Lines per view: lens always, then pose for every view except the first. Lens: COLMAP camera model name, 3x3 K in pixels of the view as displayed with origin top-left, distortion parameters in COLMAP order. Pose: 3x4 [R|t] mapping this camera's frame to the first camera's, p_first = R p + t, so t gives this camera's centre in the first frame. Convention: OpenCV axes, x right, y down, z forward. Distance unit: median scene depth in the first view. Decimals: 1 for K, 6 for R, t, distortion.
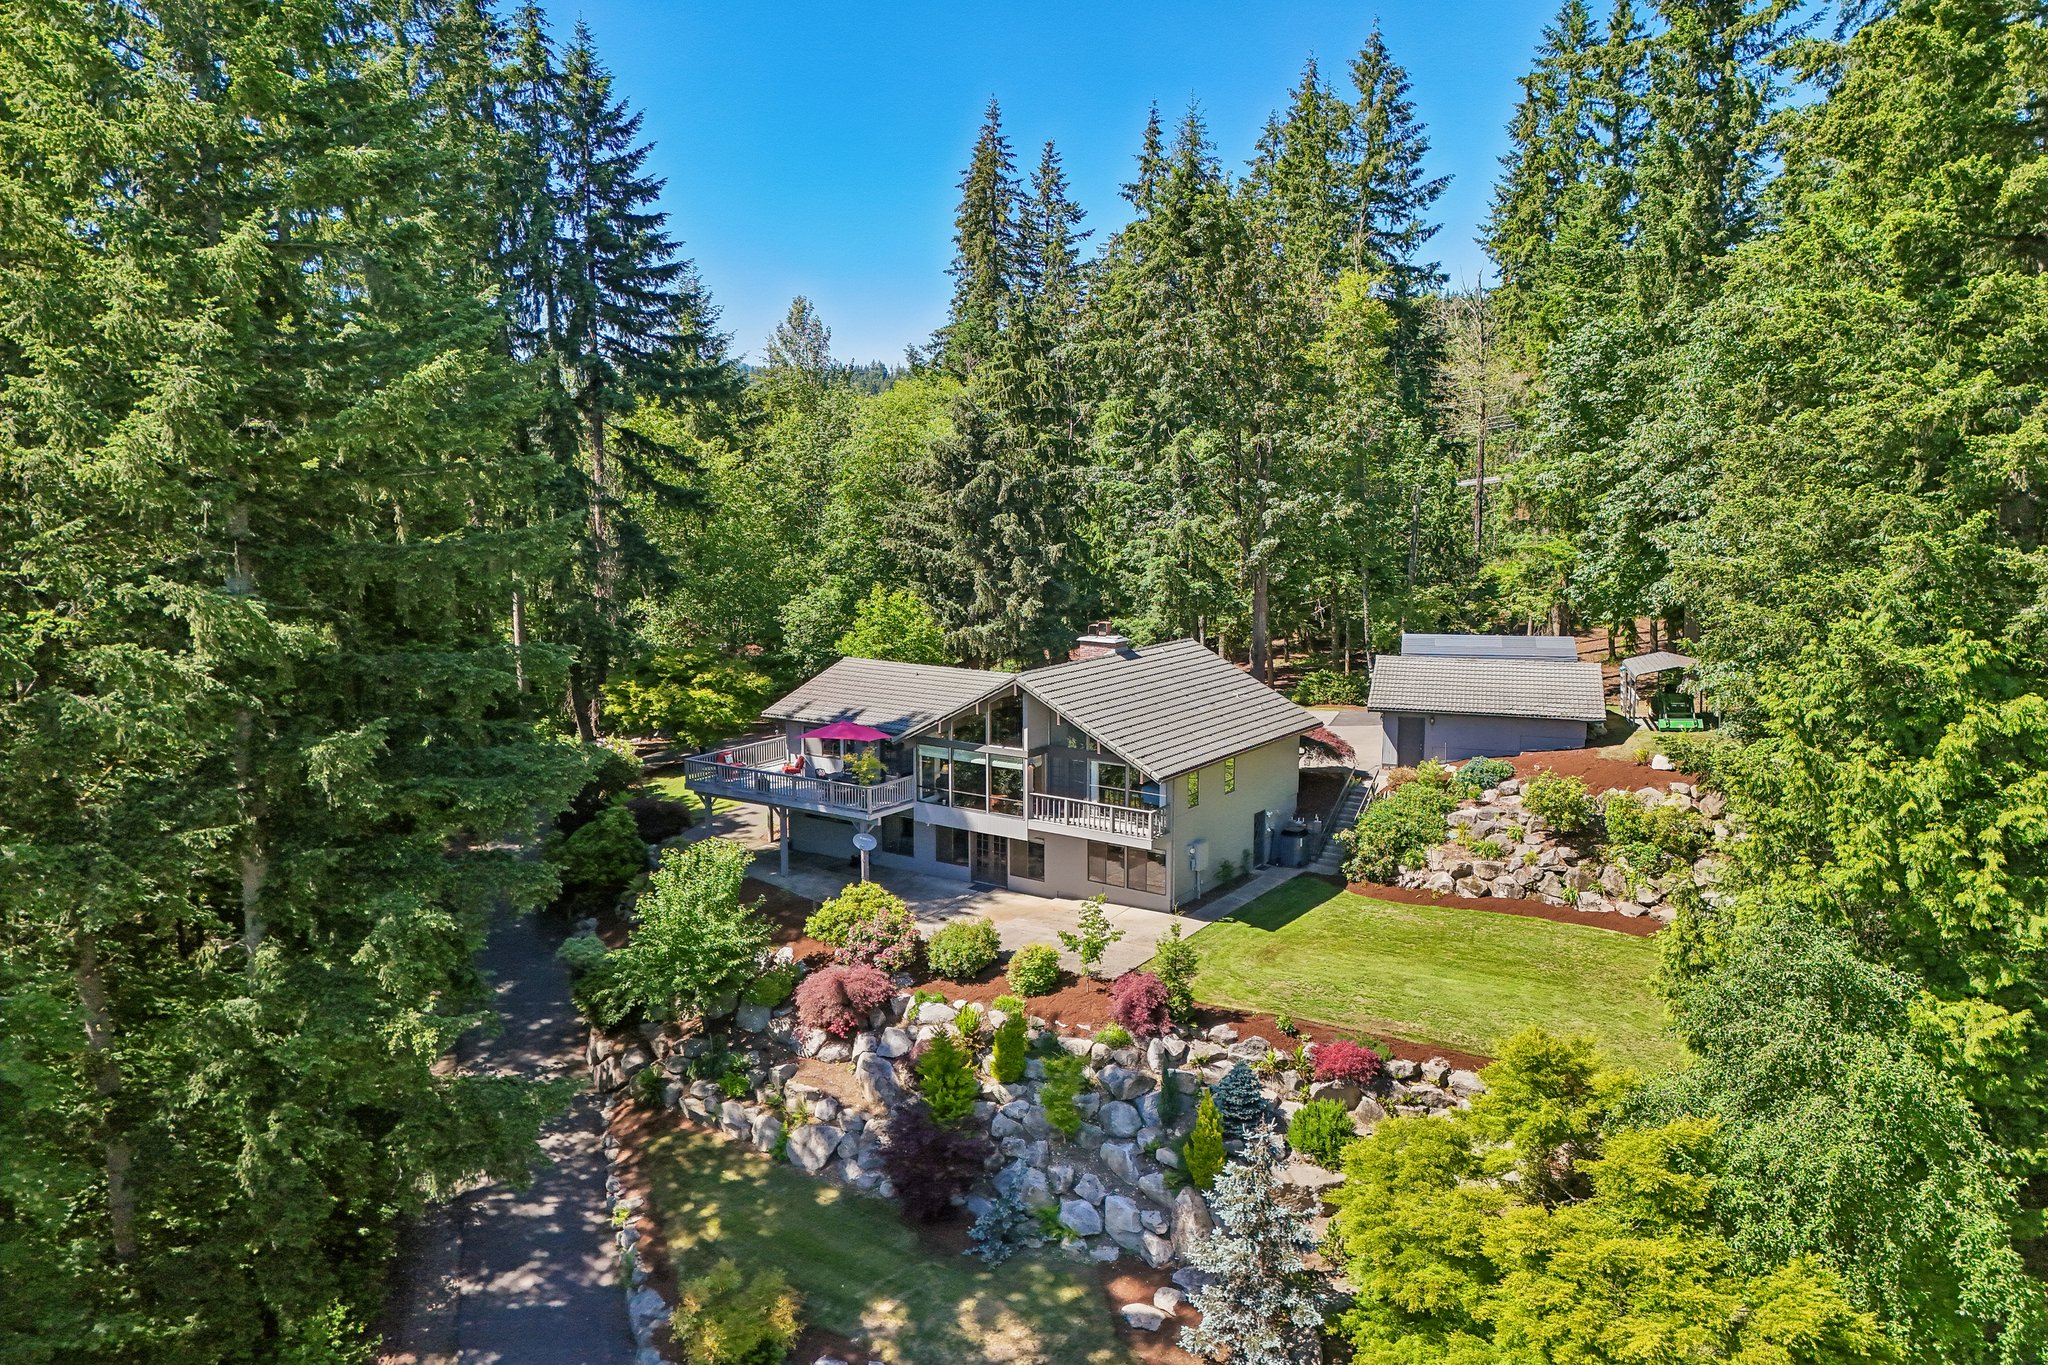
lens RADIAL K [[1507.2, 0, 1032.5], [0, 1507.2, 675.9], [0, 0, 1]] dist [0.061583, -0.048779]
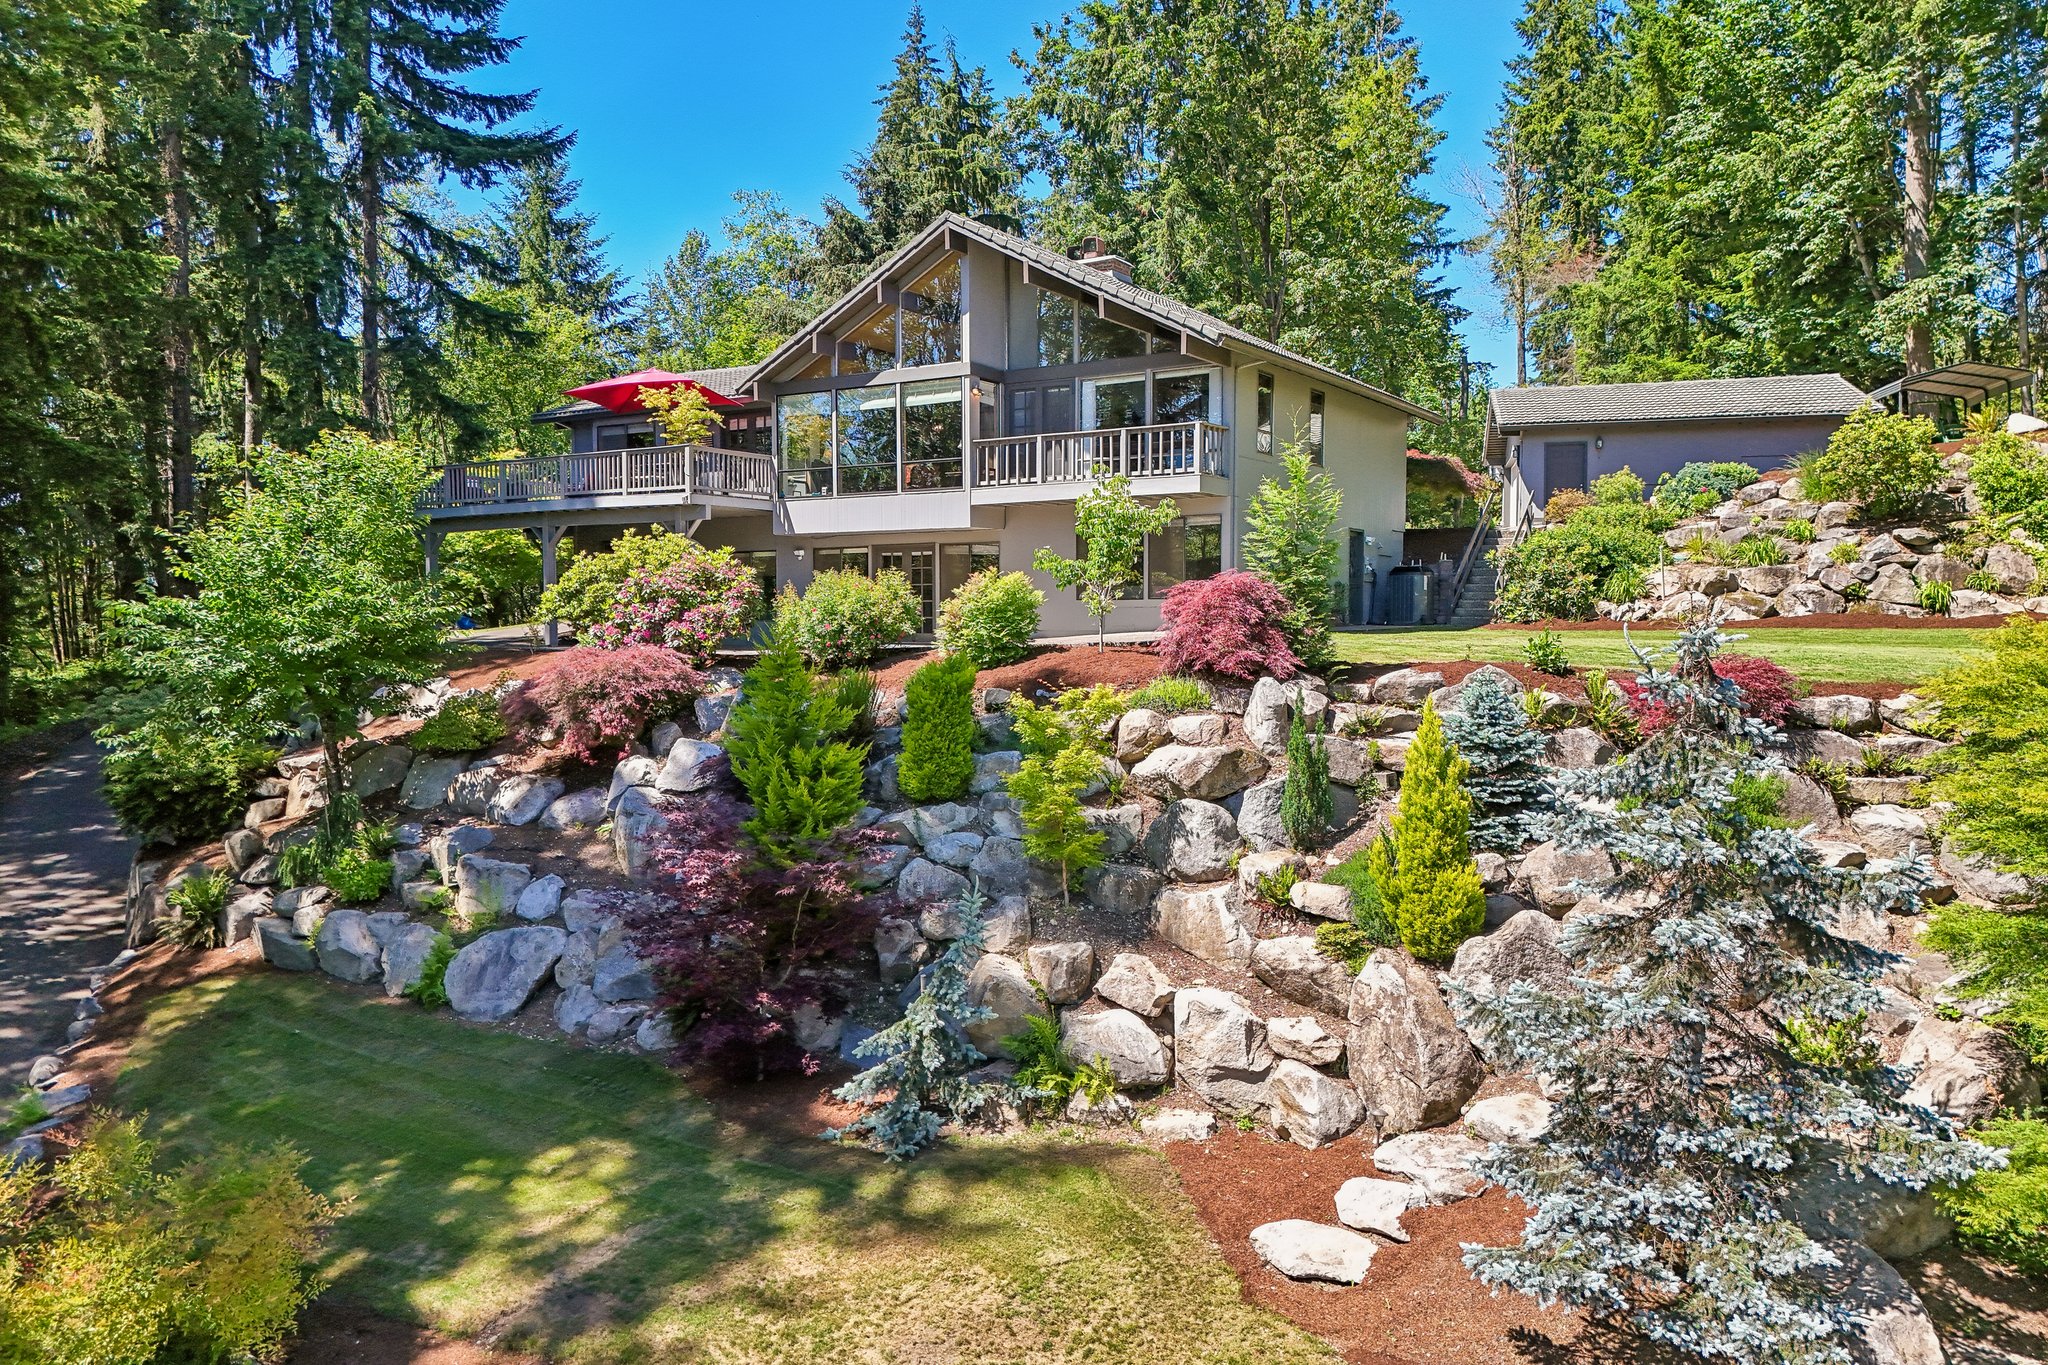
lens RADIAL K [[1507.2, 0, 1028.4], [0, 1507.2, 677.2], [0, 0, 1]] dist [0.061583, -0.048779]
pose [[0.998993, -0.004059, 0.044685, -0.006696], [0.009110, 0.993504, -0.113428, 0.228836], [-0.043935, 0.113721, 0.992541, 0.442246]]
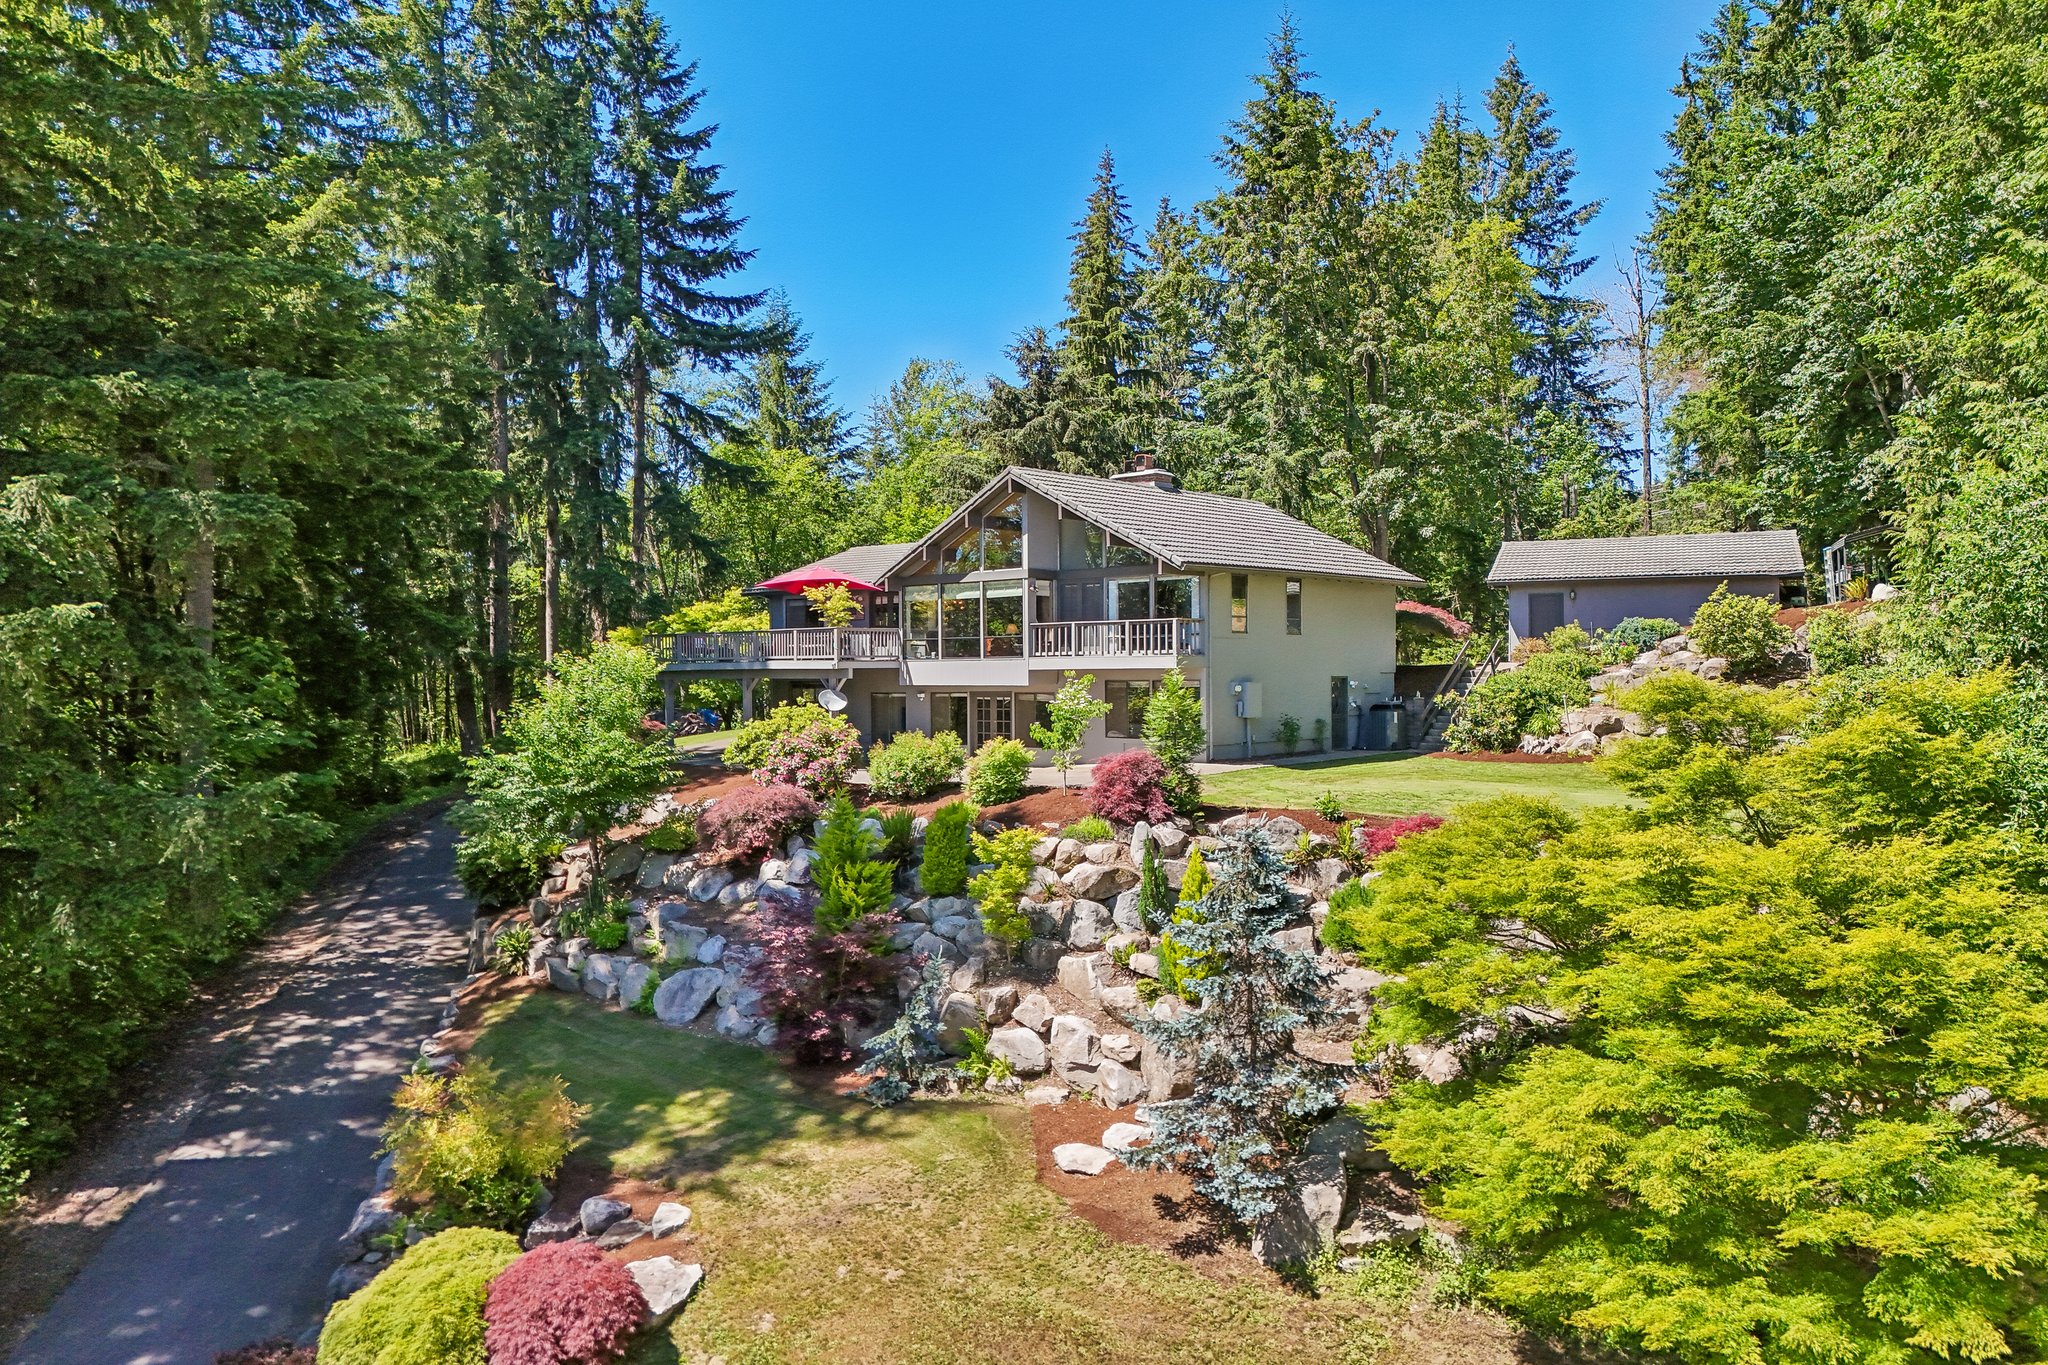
lens RADIAL K [[1507.2, 0, 1025.2], [0, 1507.2, 670.1], [0, 0, 1]] dist [0.061583, -0.048779]
pose [[0.992551, -0.007459, -0.121602, 0.090132], [-0.010821, 0.988782, -0.148974, 0.217422], [0.121349, 0.149180, 0.981336, 0.227990]]
